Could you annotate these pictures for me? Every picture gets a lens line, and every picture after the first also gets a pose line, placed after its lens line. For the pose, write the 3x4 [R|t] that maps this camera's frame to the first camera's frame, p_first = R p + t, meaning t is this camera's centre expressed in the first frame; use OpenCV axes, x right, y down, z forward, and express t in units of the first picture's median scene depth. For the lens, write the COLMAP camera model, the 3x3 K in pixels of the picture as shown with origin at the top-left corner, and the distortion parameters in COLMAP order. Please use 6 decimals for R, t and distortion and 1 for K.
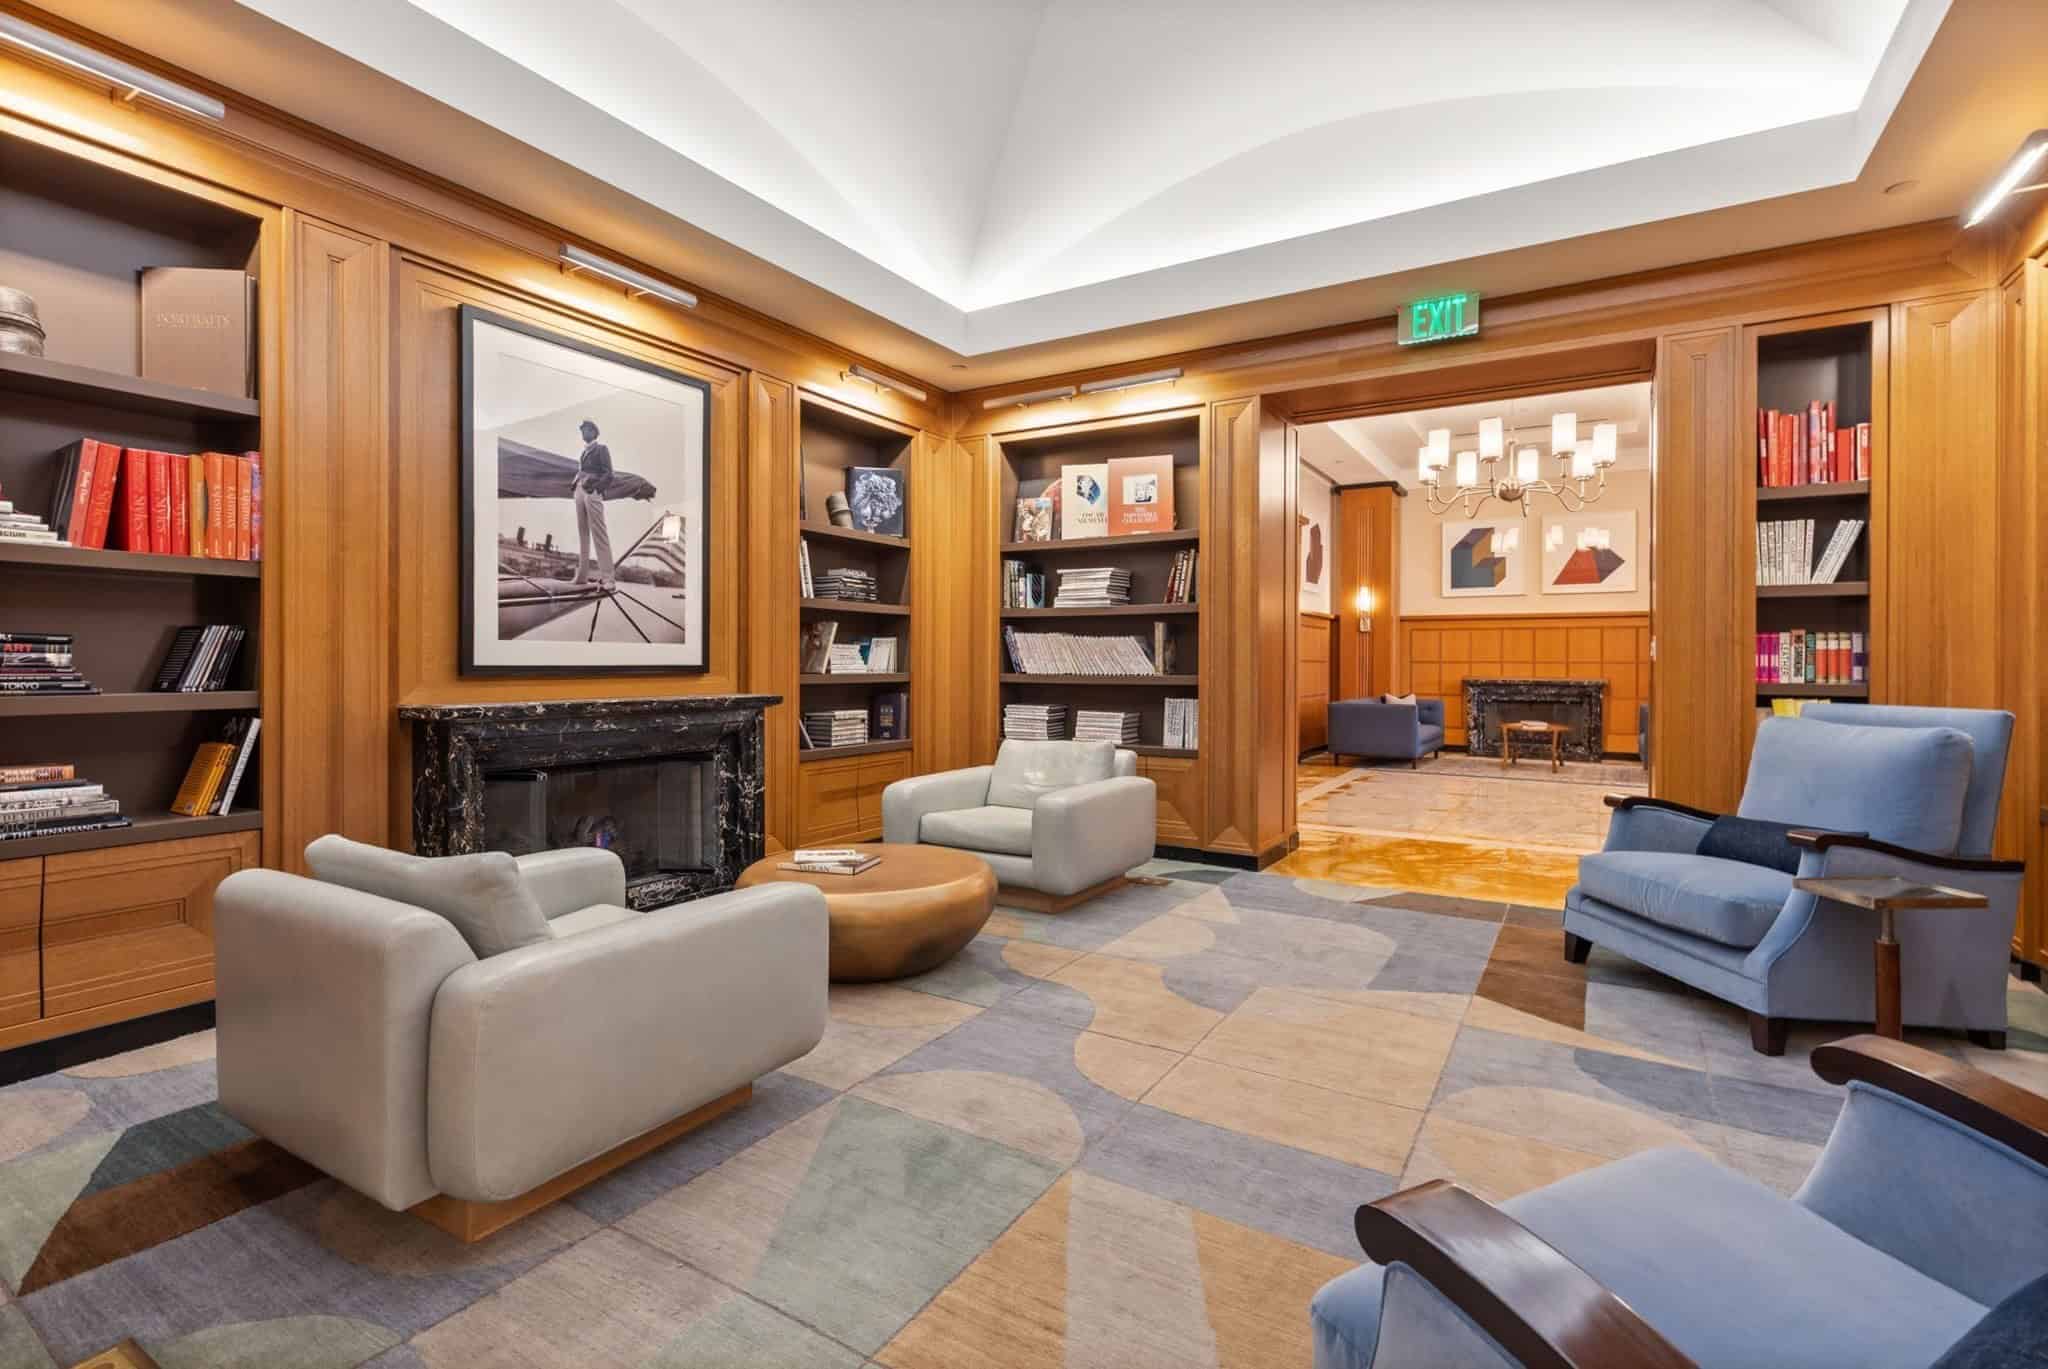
lens RADIAL K [[945.0, 0, 1021.1], [0, 945.0, 671.5], [0, 0, 1]] dist [-0.000760, -0.000018]
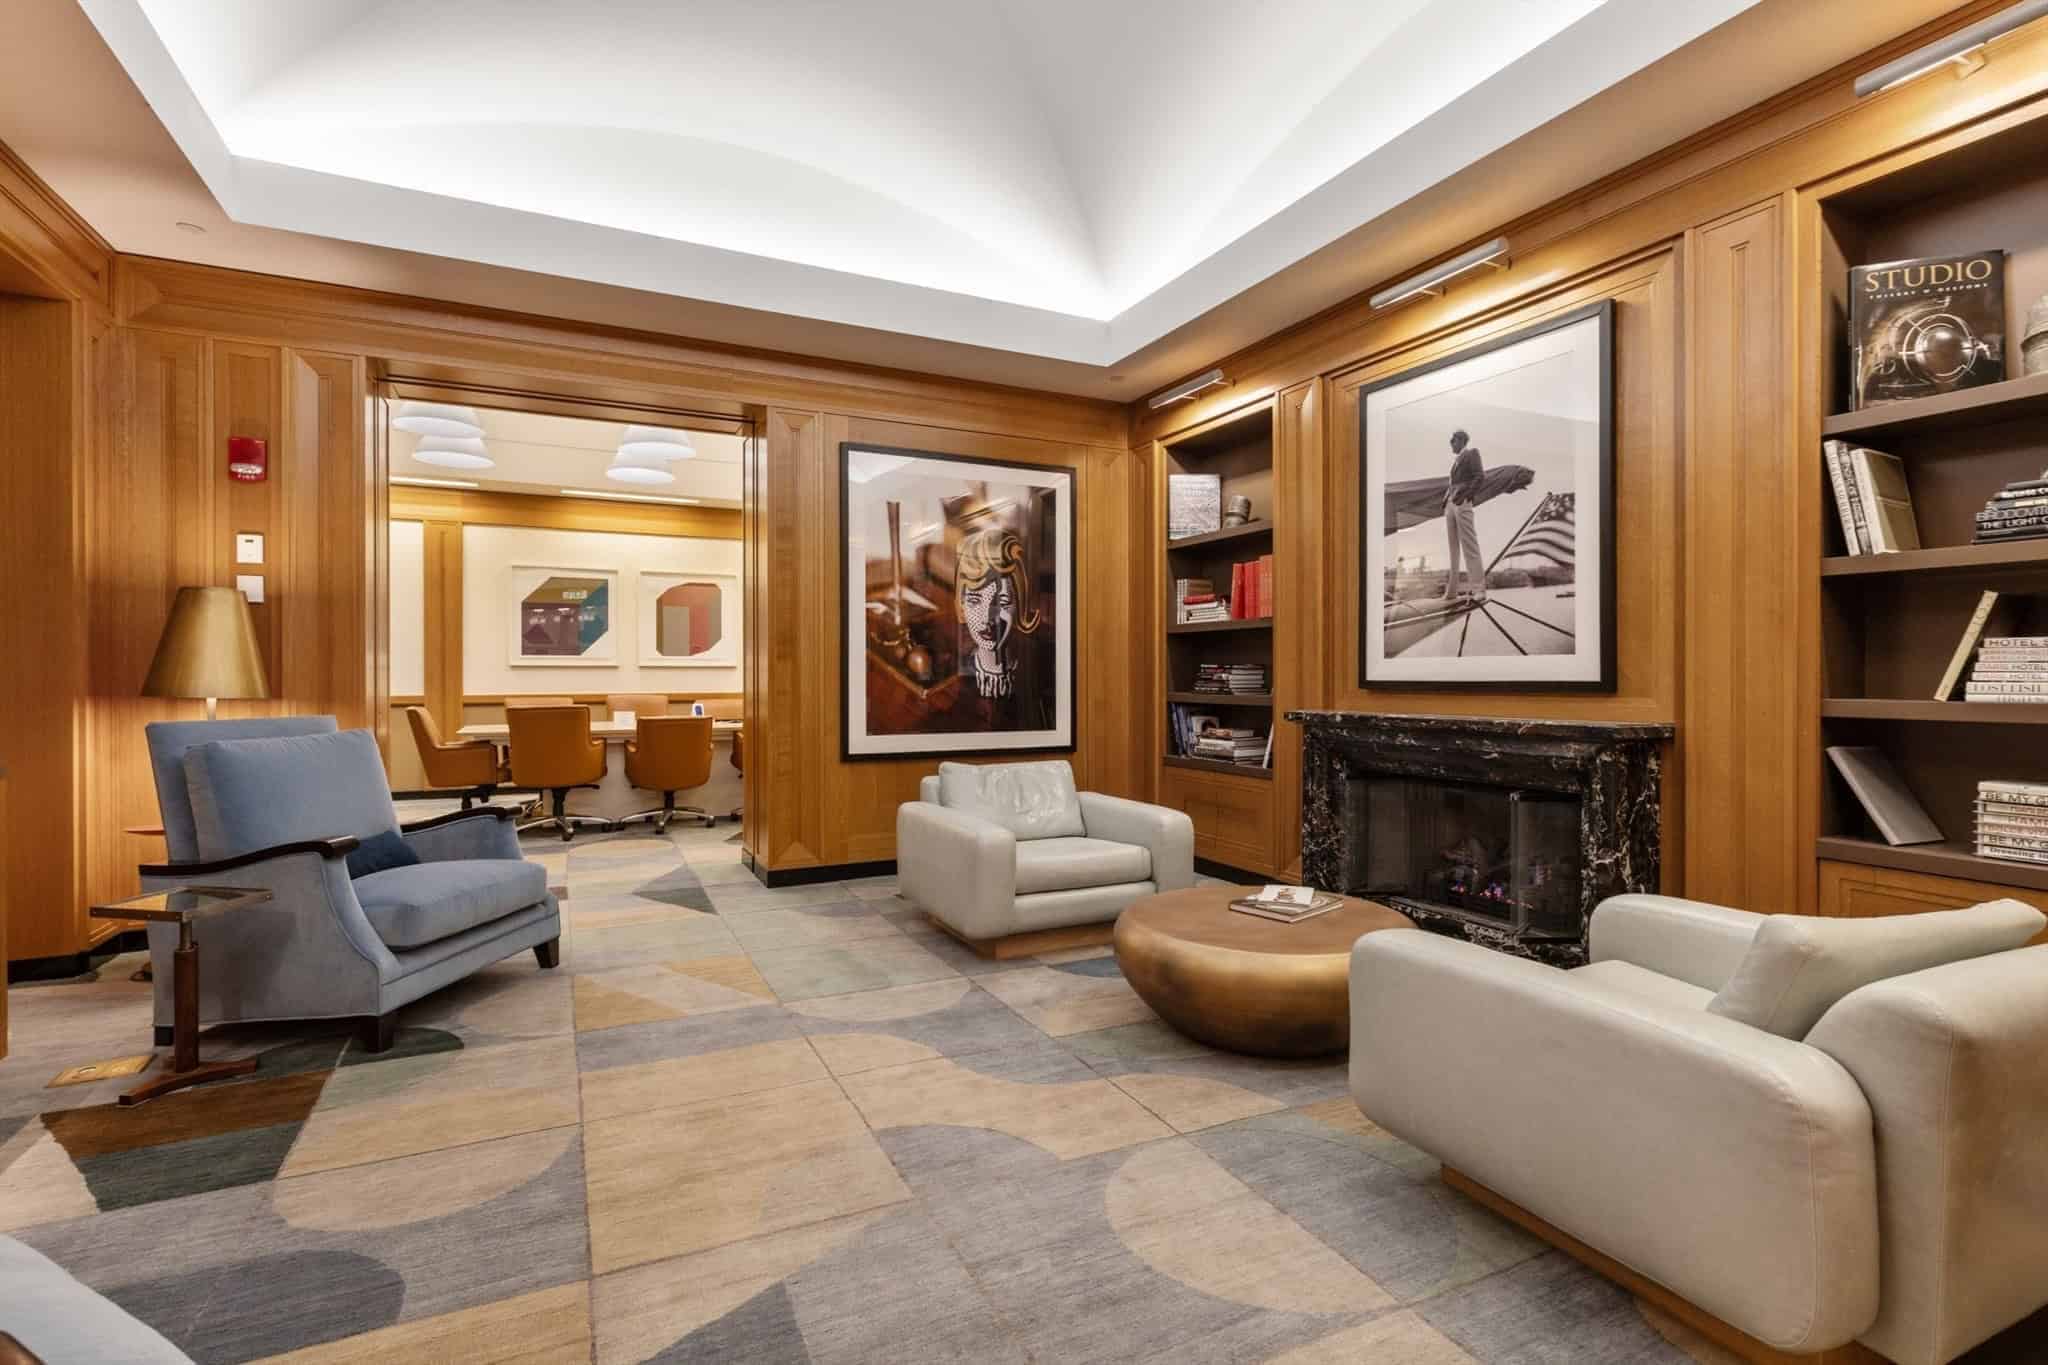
lens RADIAL K [[945.0, 0, 1016.4], [0, 945.0, 678.8], [0, 0, 1]] dist [-0.000760, -0.000018]
pose [[-0.543008, -0.000769, -0.839727, 0.608957], [-0.008165, 0.999957, 0.004365, -0.009160], [0.839688, 0.009227, -0.542991, 1.142810]]
